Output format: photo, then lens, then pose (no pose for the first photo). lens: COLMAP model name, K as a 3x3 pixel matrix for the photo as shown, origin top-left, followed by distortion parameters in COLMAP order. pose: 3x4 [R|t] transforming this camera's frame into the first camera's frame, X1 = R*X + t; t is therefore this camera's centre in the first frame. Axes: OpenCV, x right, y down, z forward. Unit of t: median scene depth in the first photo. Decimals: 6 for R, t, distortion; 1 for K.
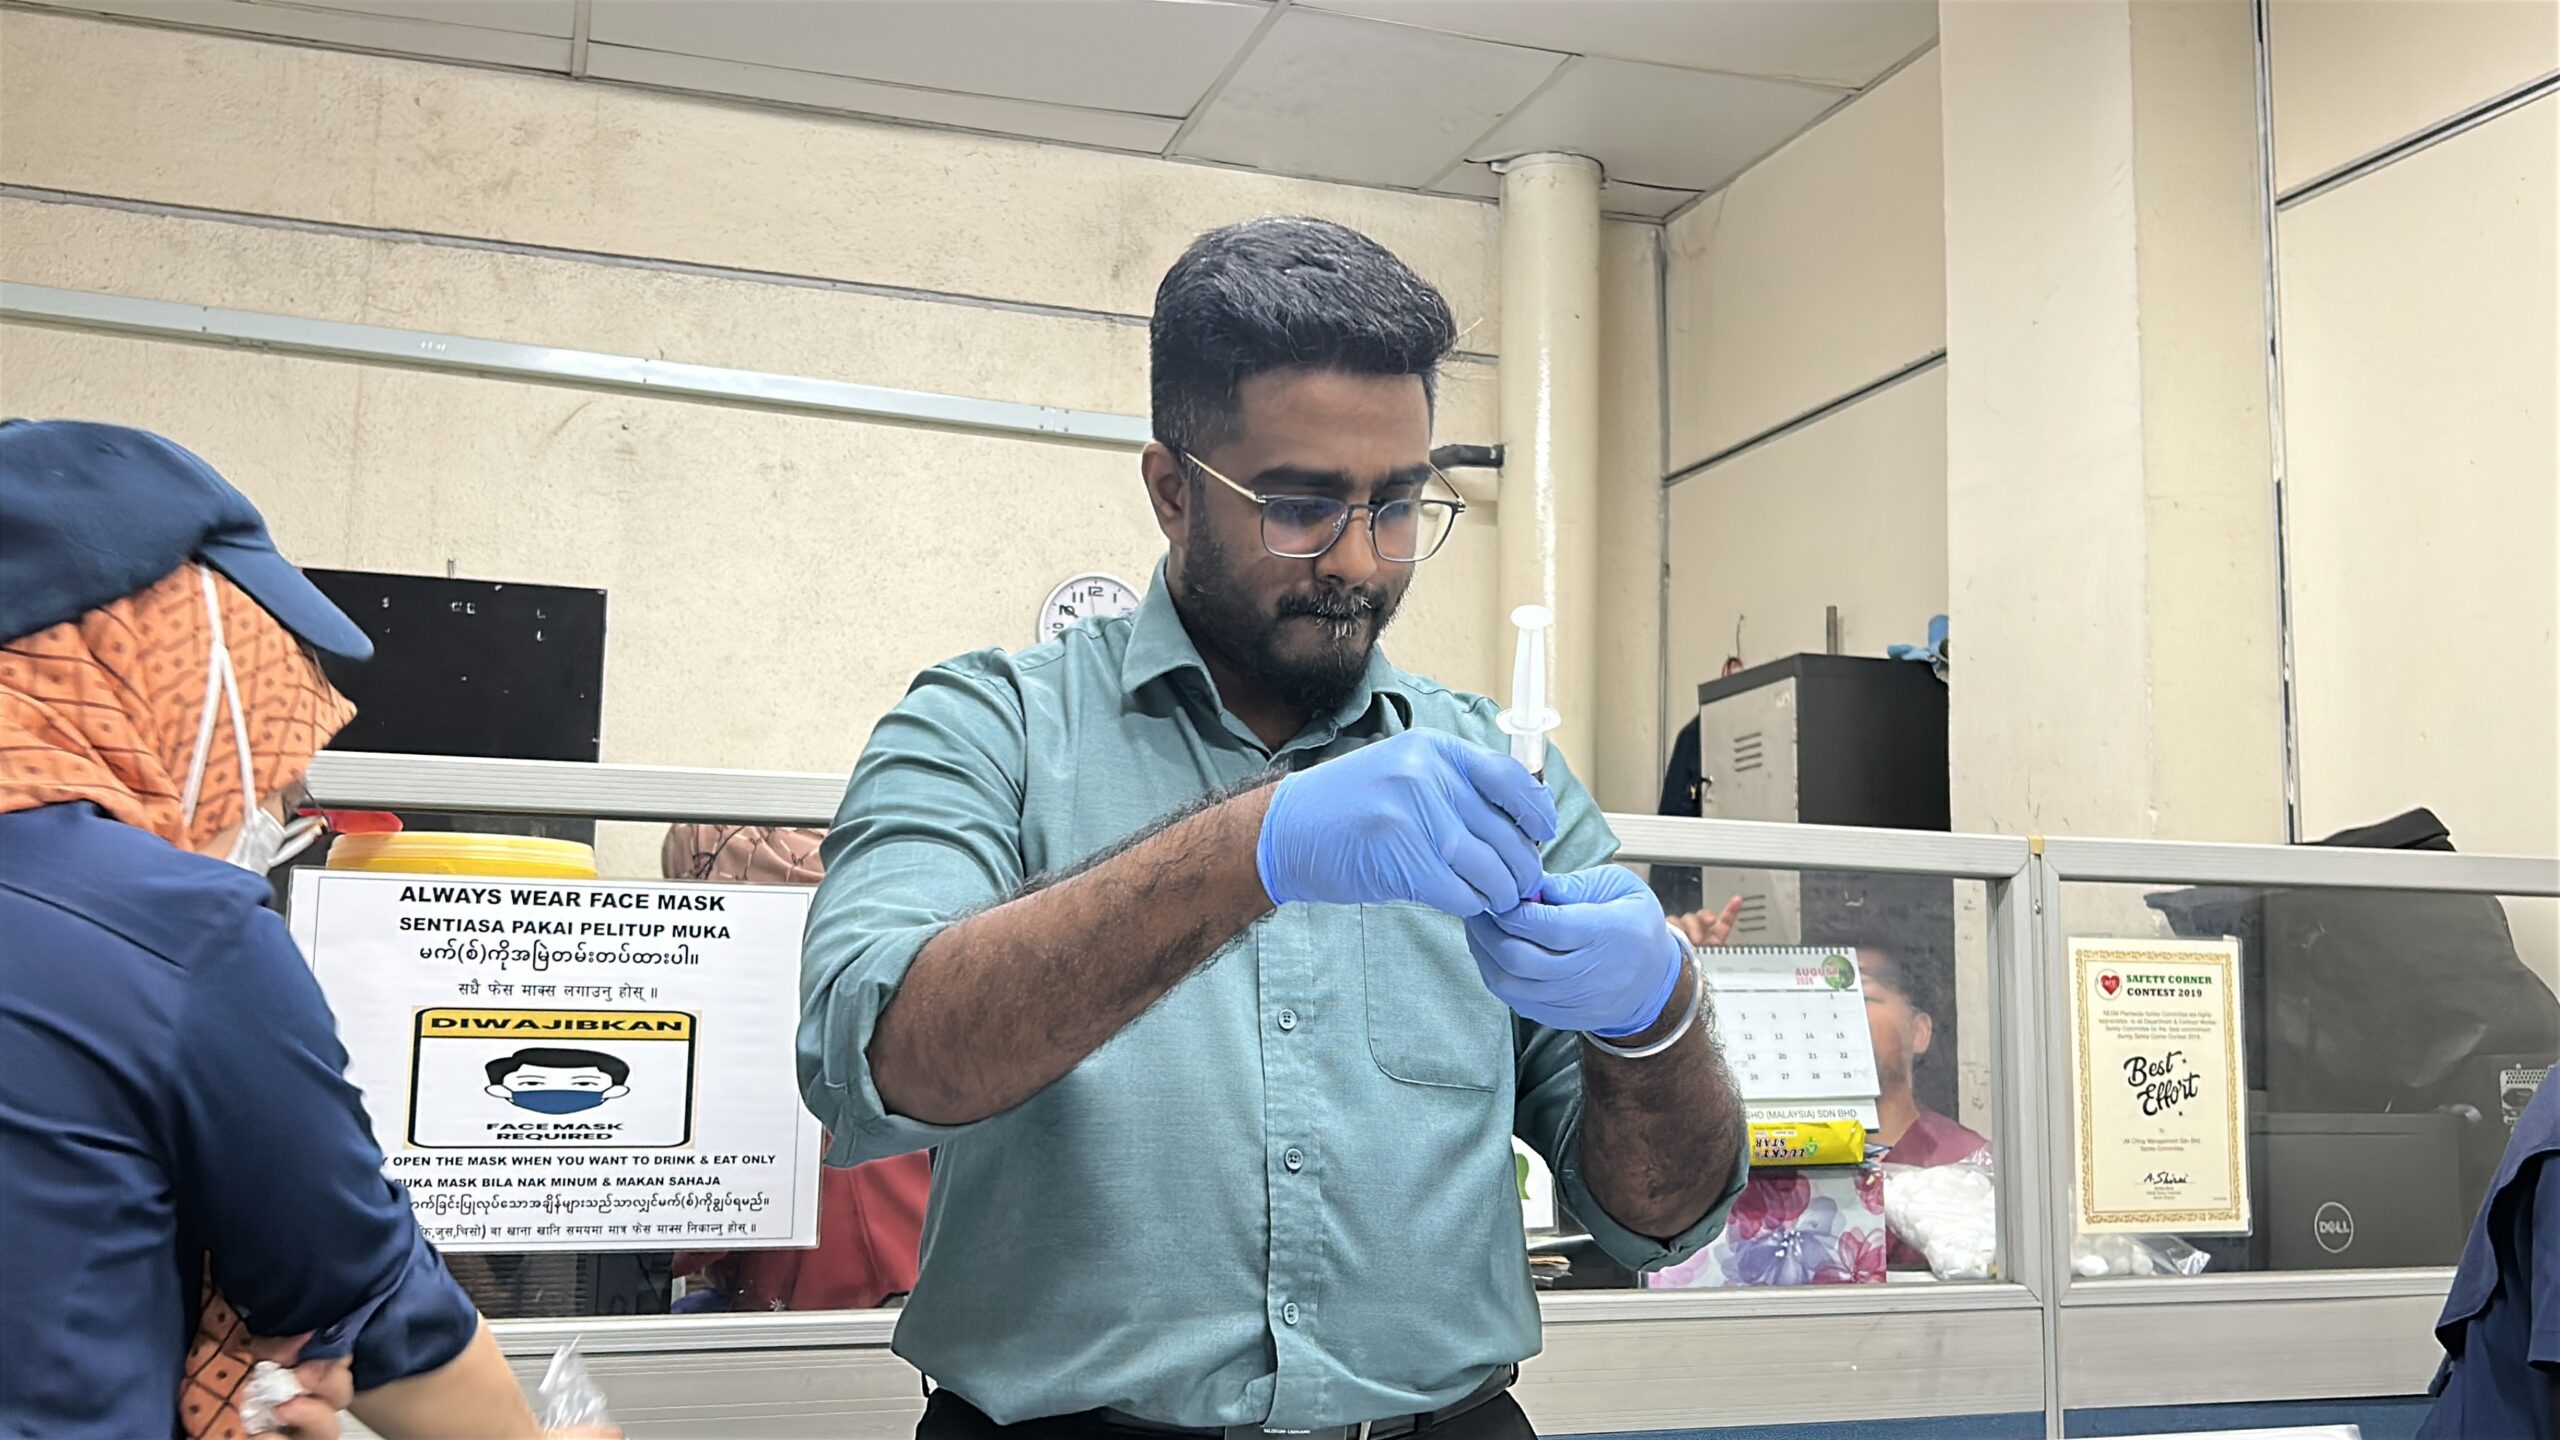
lens RADIAL K [[2371.5, 0, 1280.0], [0, 2371.5, 720.0], [0, 0, 1]] dist [-0.006388, -0.016335]
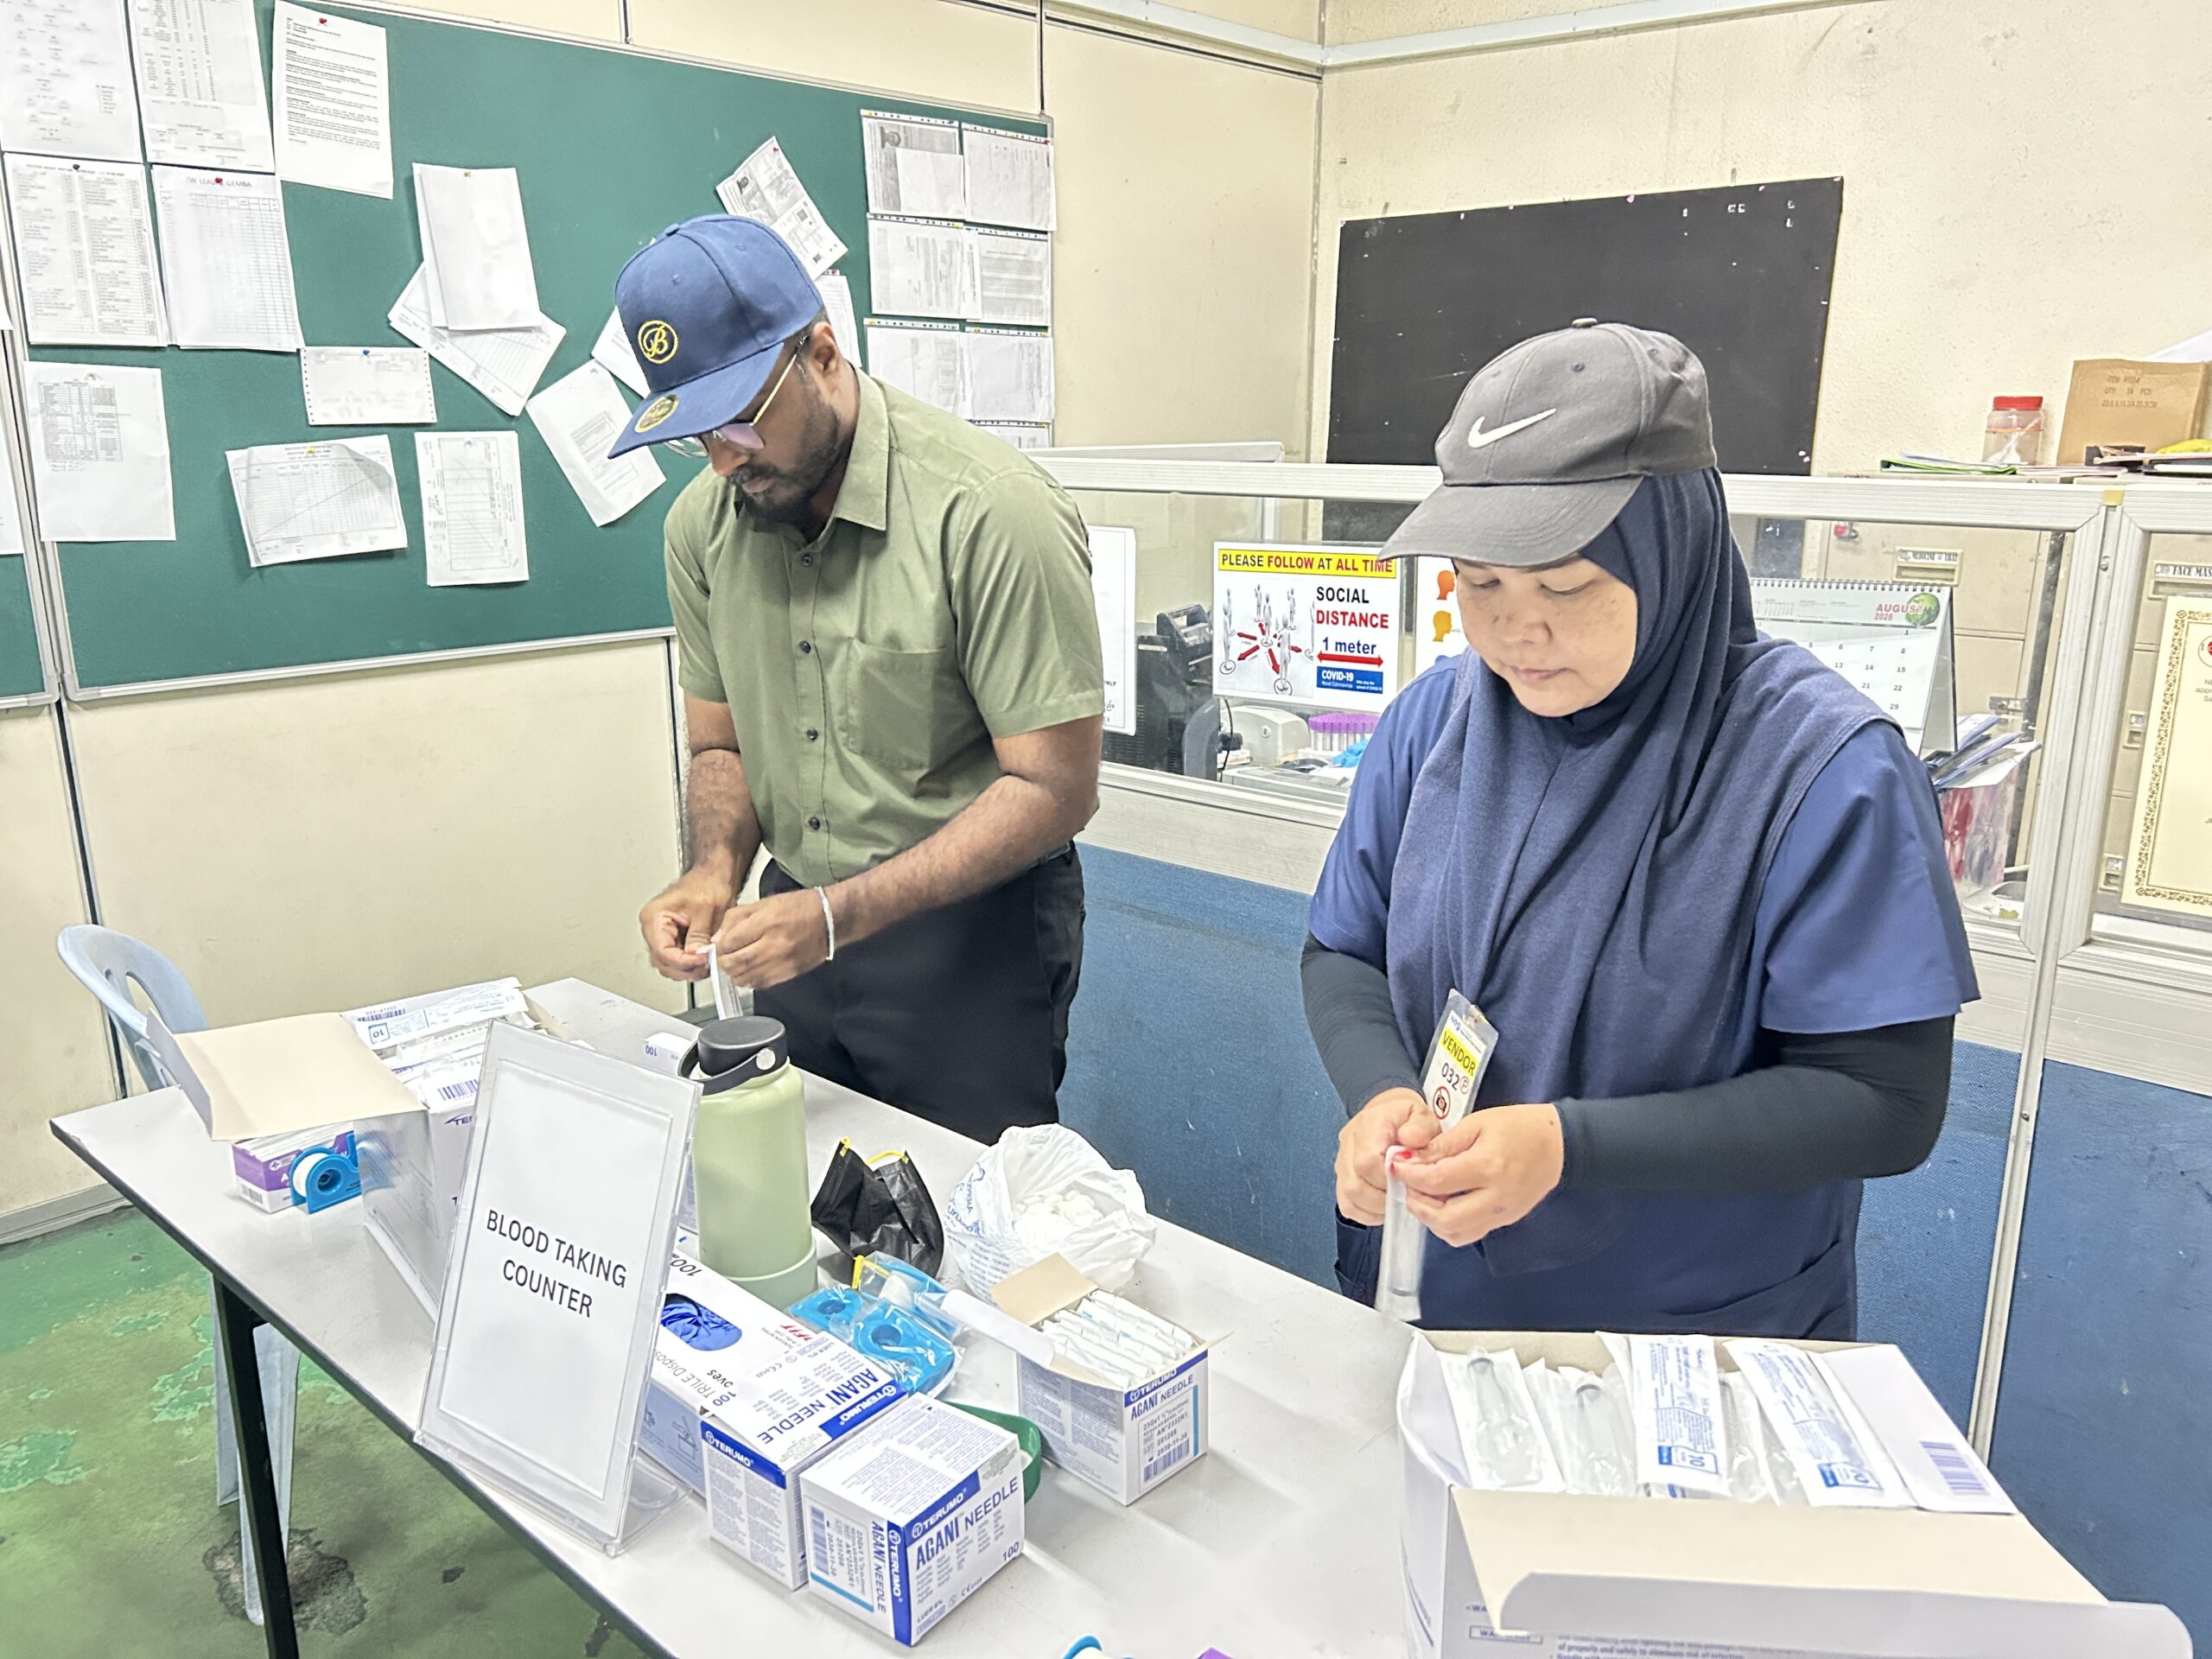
lens RADIAL K [[1680.4, 0, 1106.0], [0, 1680.4, 829.5], [0, 0, 1]] dist [0.009100, 0.006961]
pose [[0.483636, 0.198366, -0.852494, 0.899497], [0.119970, 0.949764, 0.289061, -0.076622], [0.867008, -0.242074, 0.435542, 0.431172]]
